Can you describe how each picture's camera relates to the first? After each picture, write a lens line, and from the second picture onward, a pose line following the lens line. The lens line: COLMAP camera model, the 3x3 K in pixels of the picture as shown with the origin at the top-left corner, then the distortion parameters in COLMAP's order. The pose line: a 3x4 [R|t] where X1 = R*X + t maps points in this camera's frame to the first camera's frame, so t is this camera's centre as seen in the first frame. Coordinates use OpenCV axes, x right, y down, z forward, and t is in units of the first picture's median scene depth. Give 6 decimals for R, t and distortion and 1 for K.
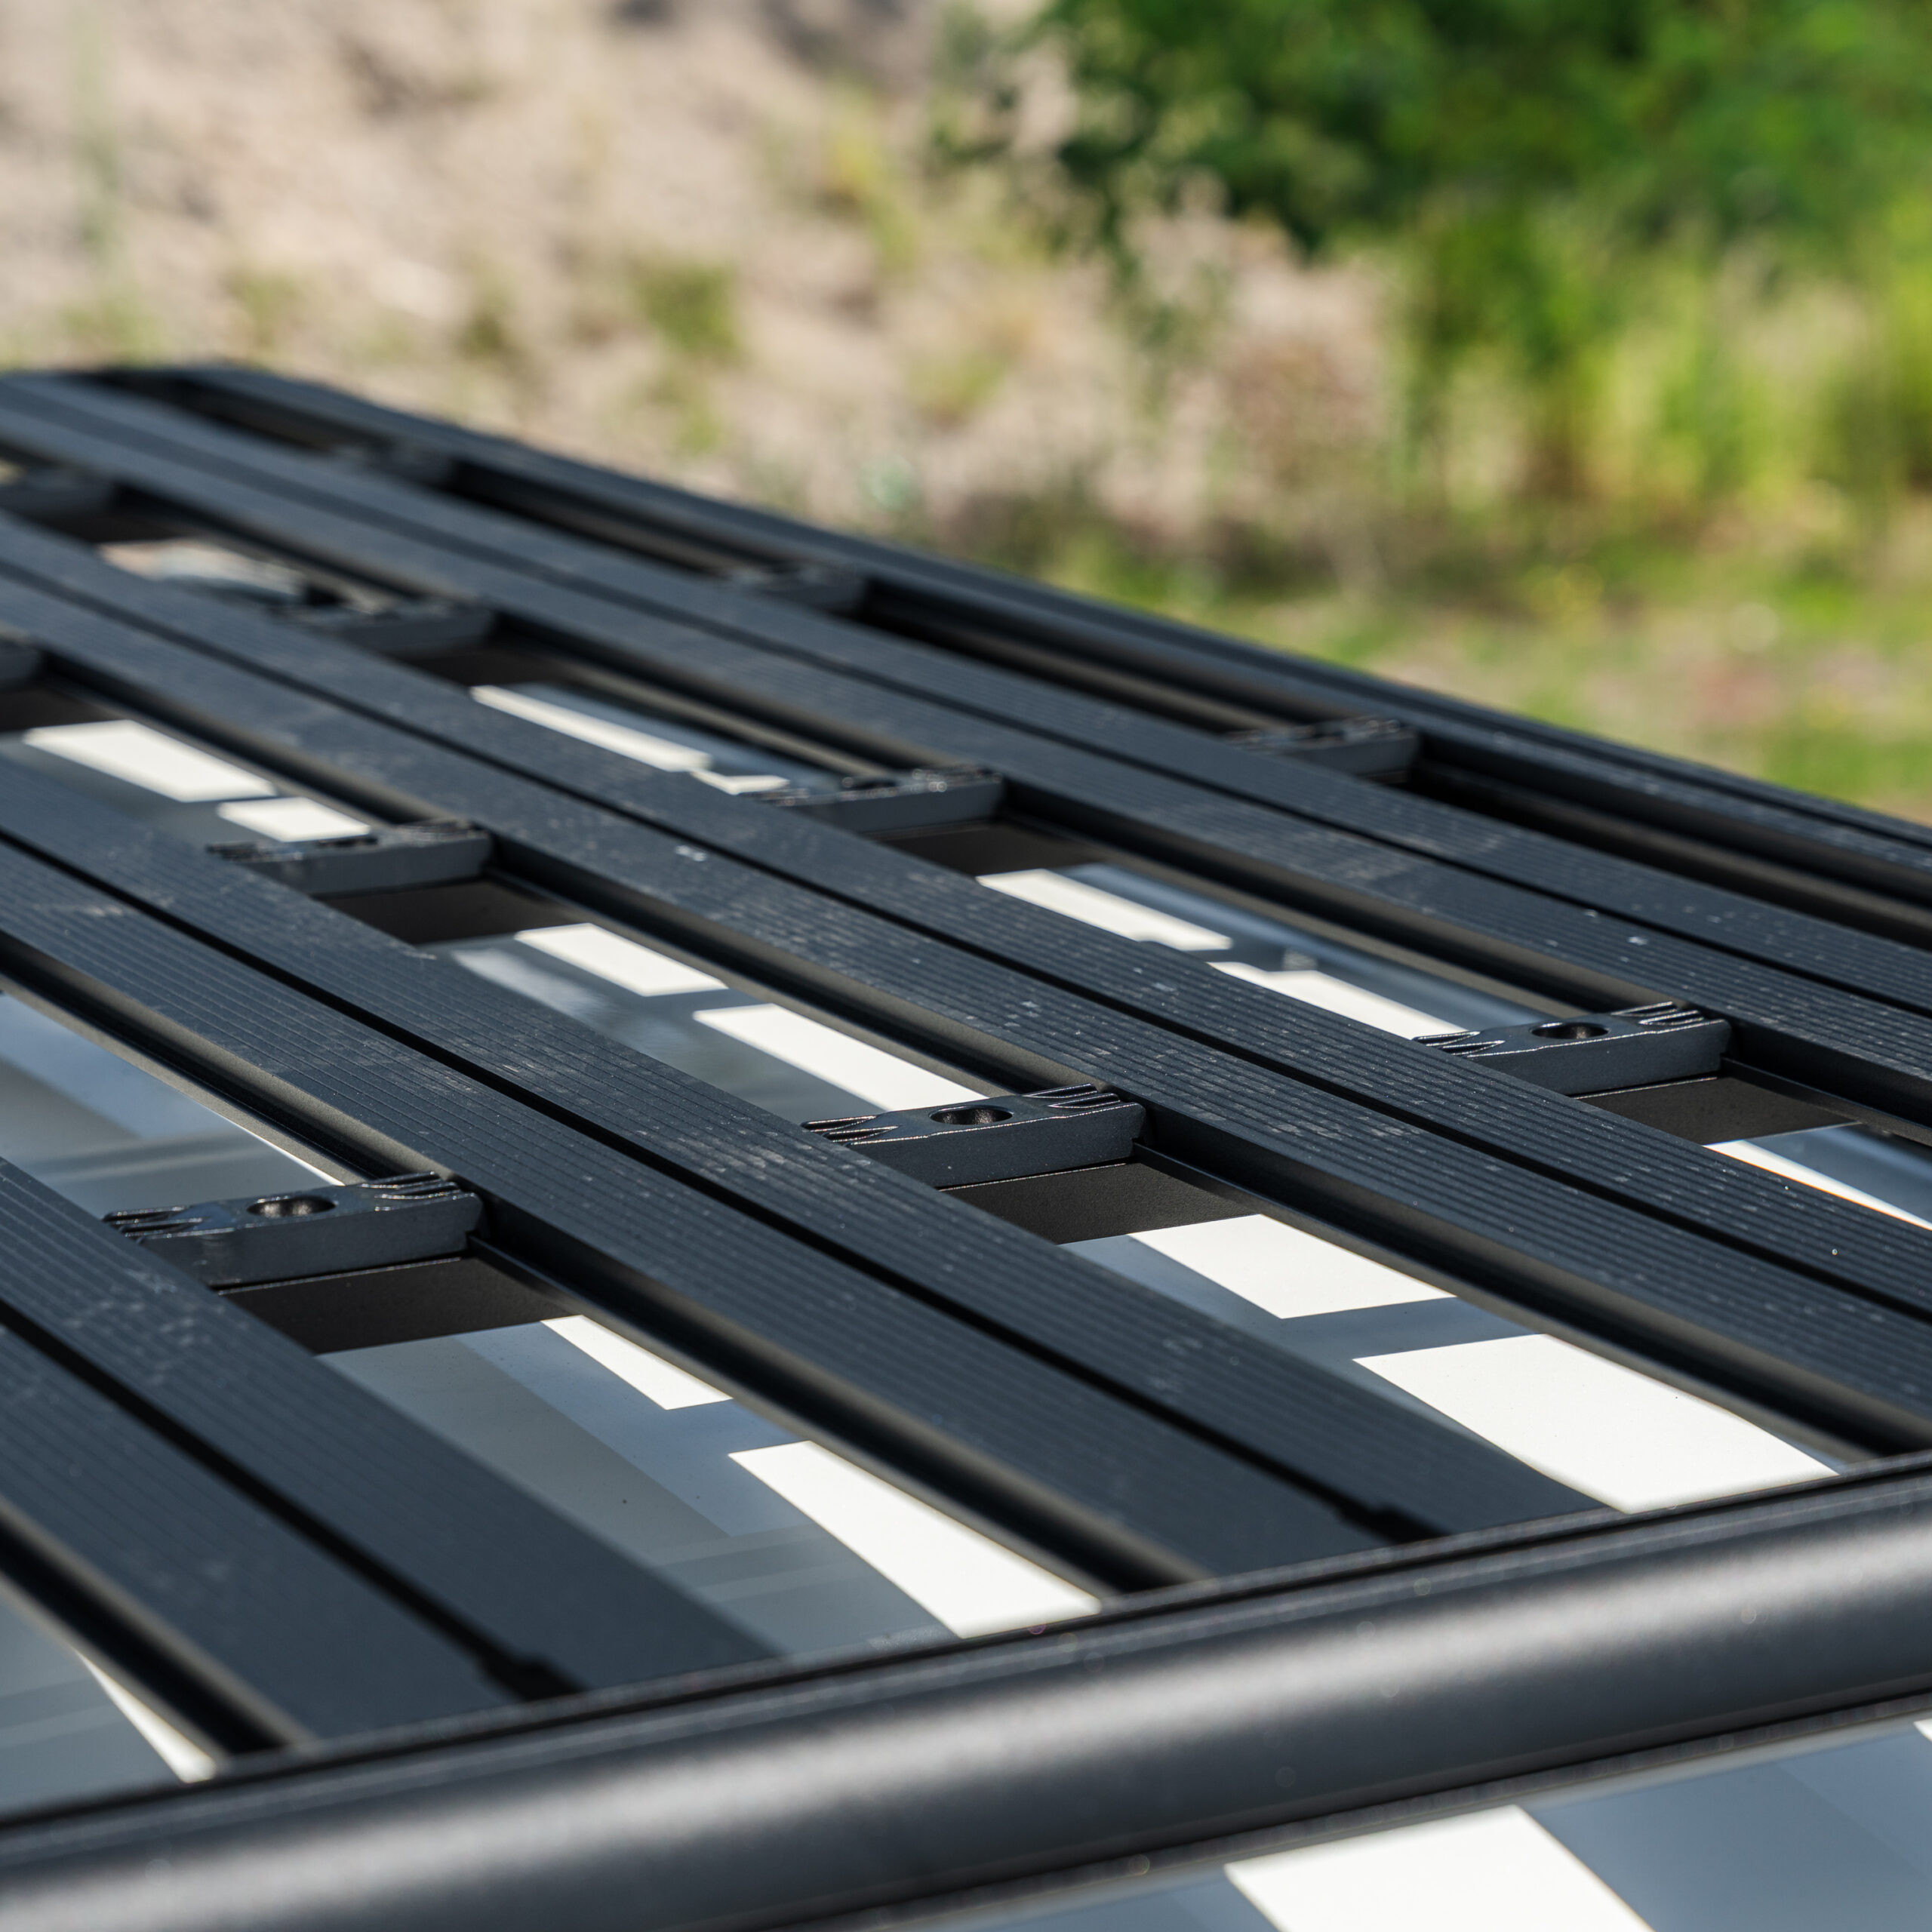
lens RADIAL K [[5802.3, 0, 966.0], [0, 5802.3, 966.0], [0, 0, 1]] dist [0.040073, 0.234140]
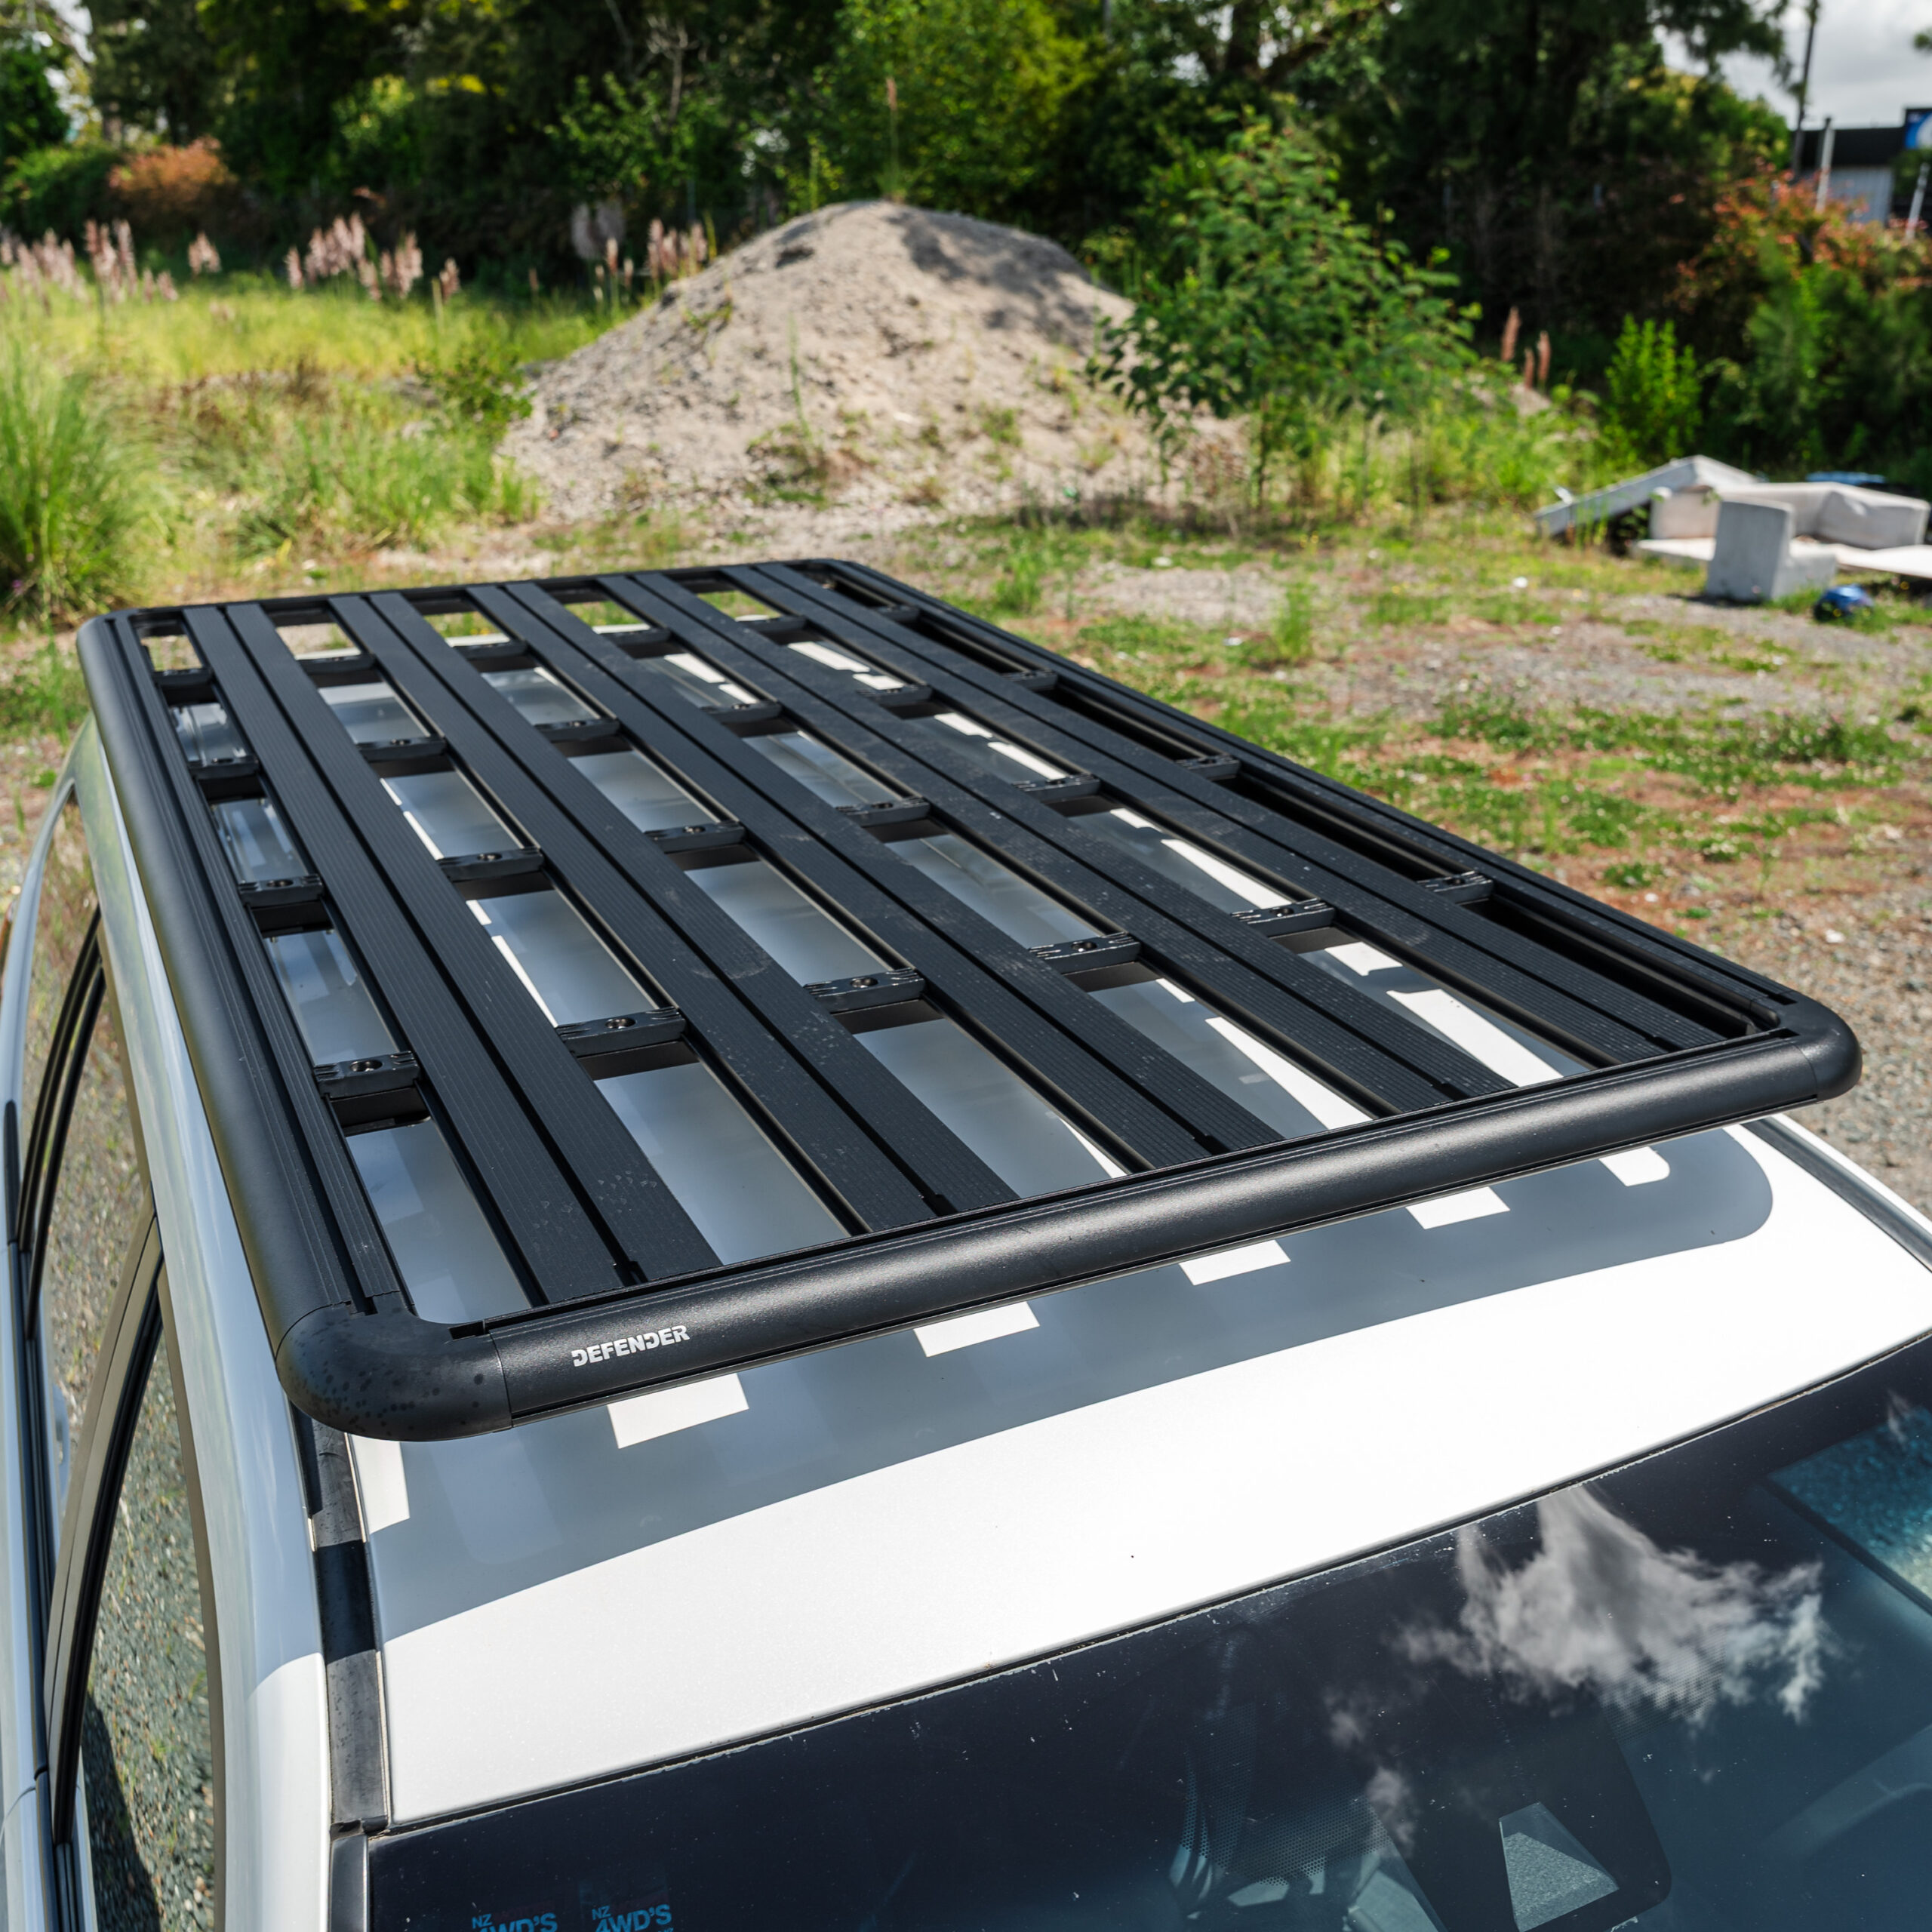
lens RADIAL K [[1991.2, 0, 966.0], [0, 1991.2, 966.0], [0, 0, 1]] dist [0.005505, 0.000435]
pose [[0.997825, 0.030620, -0.058379, 0.000316], [-0.020938, 0.986931, 0.159780, -0.119980], [0.062508, -0.158210, 0.985425, -0.040764]]
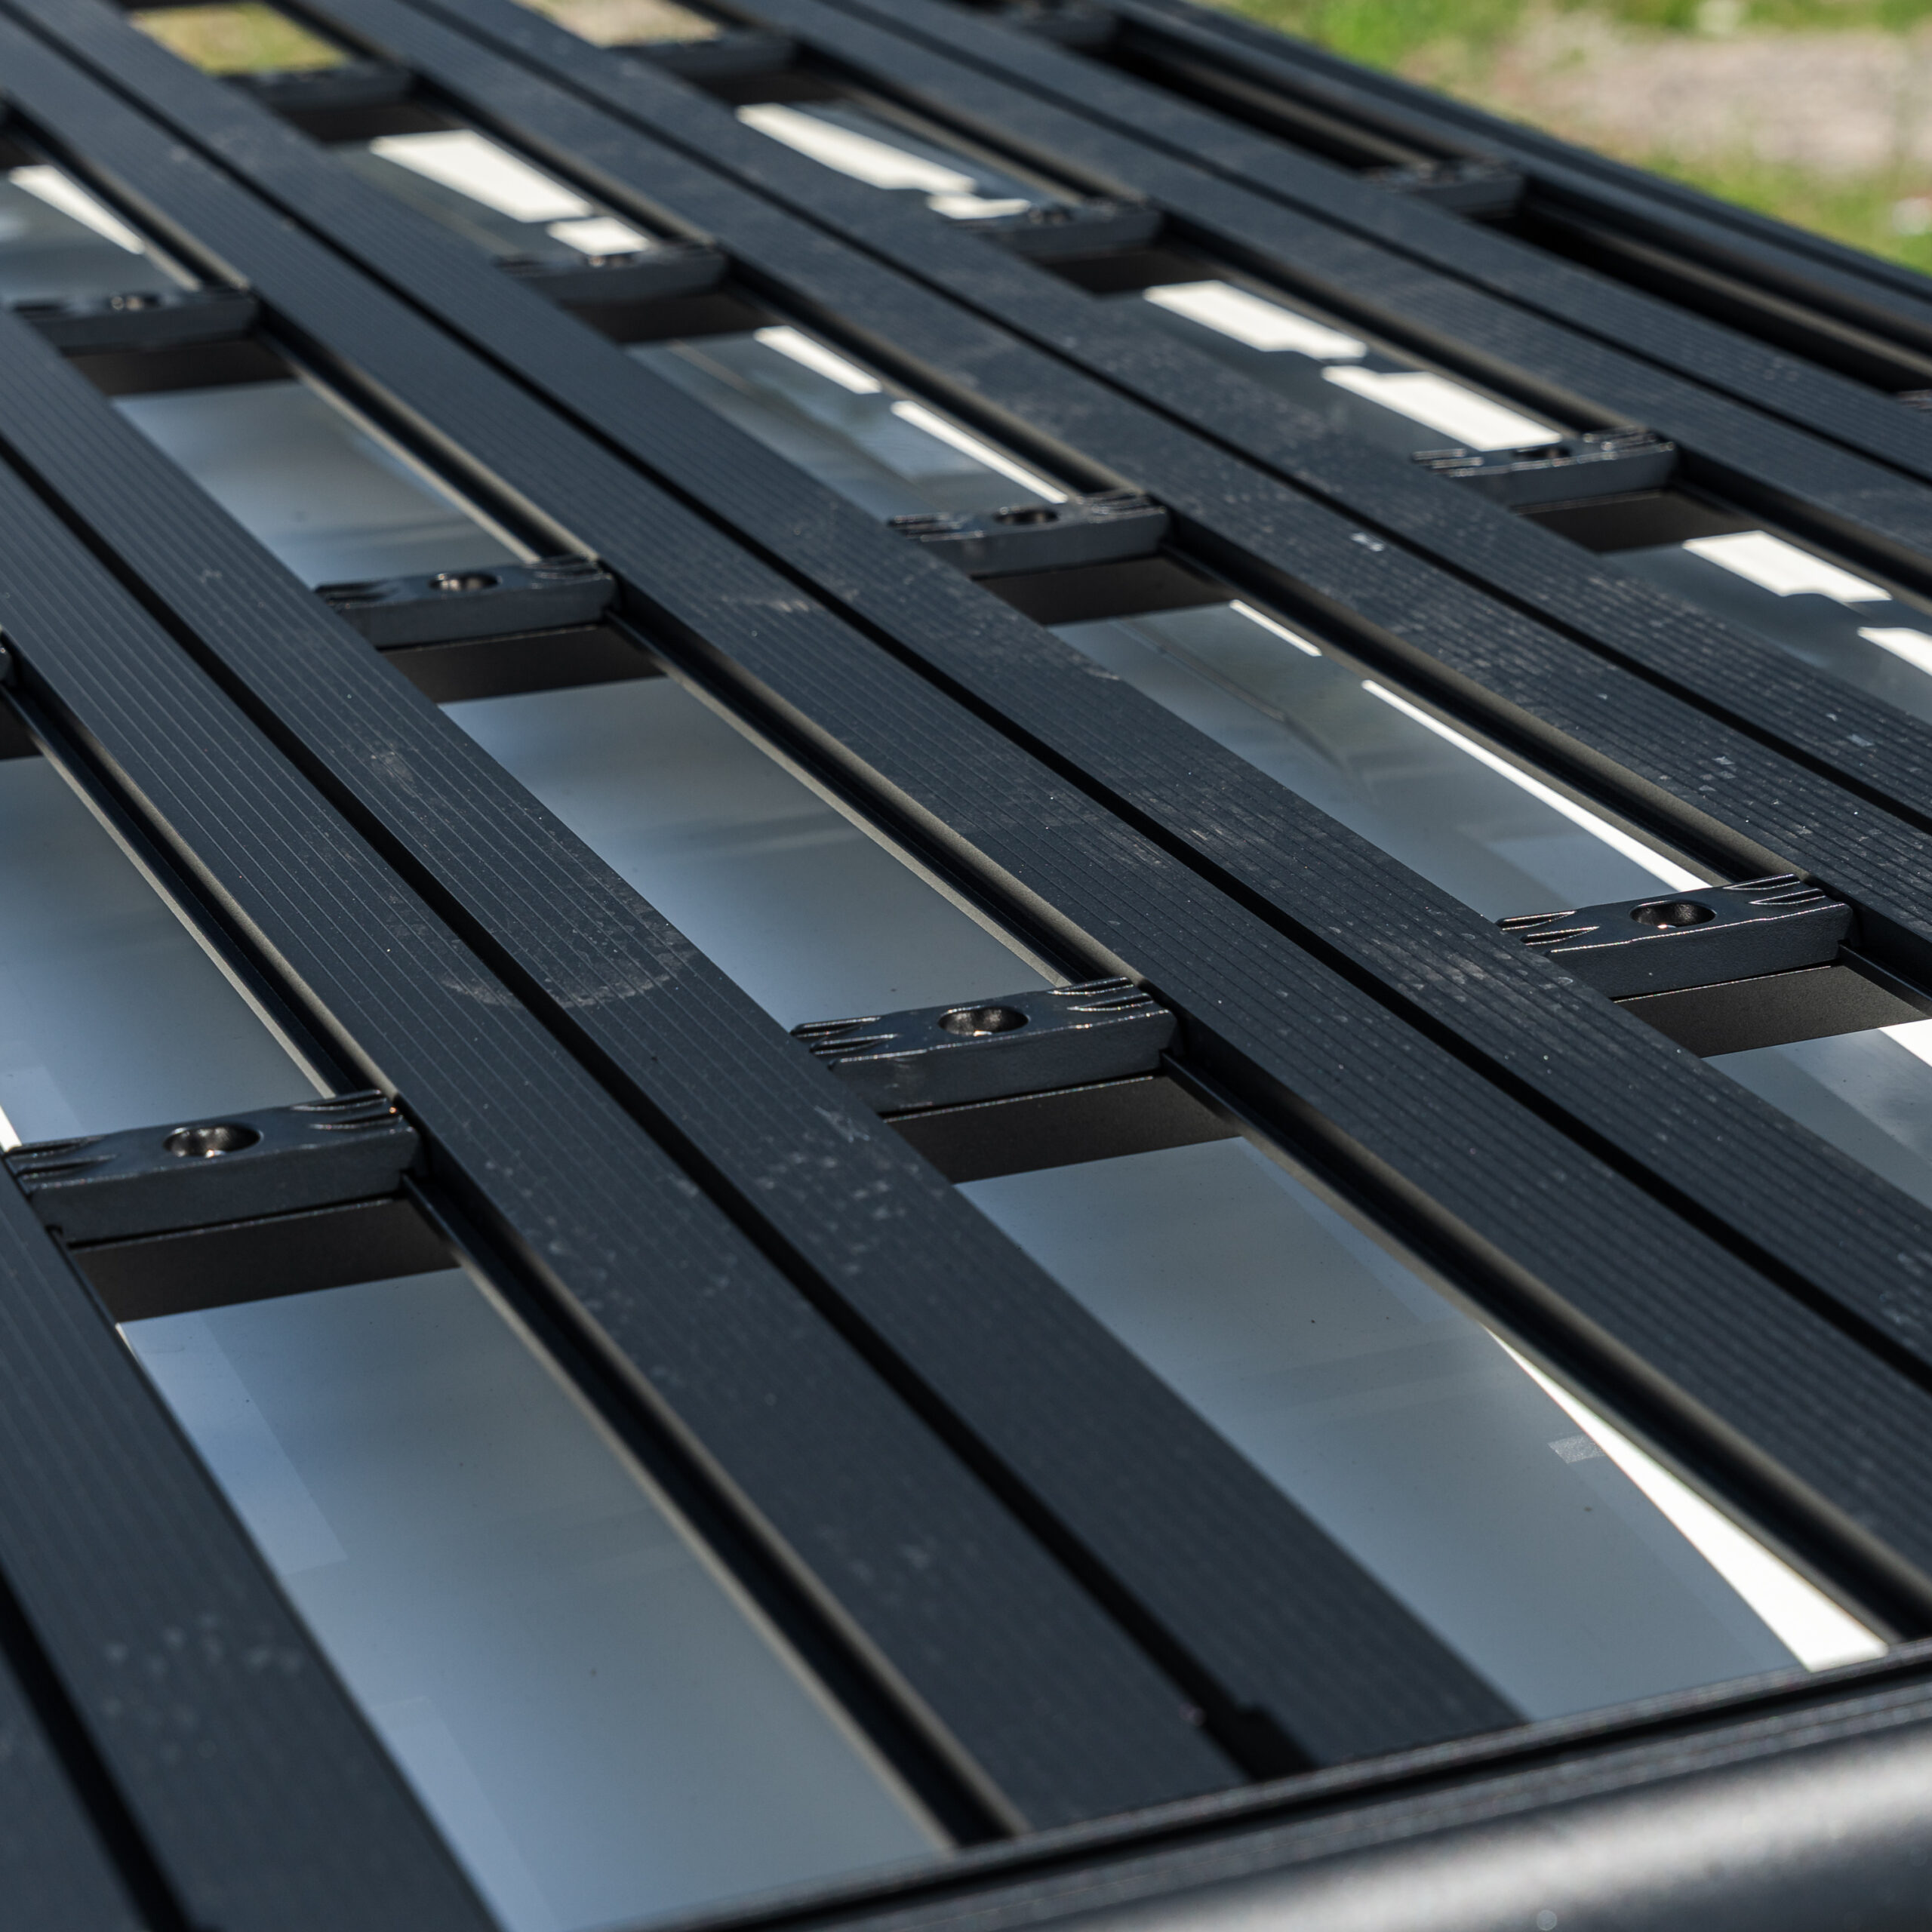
lens RADIAL K [[5066.2, 0, 966.0], [0, 5066.2, 966.0], [0, 0, 1]] dist [0.062524, -0.503365]
pose [[0.994137, 0.032839, -0.103020, -0.026637], [-0.018358, 0.990194, 0.138488, -0.074767], [0.106558, -0.135785, 0.984991, 0.133345]]
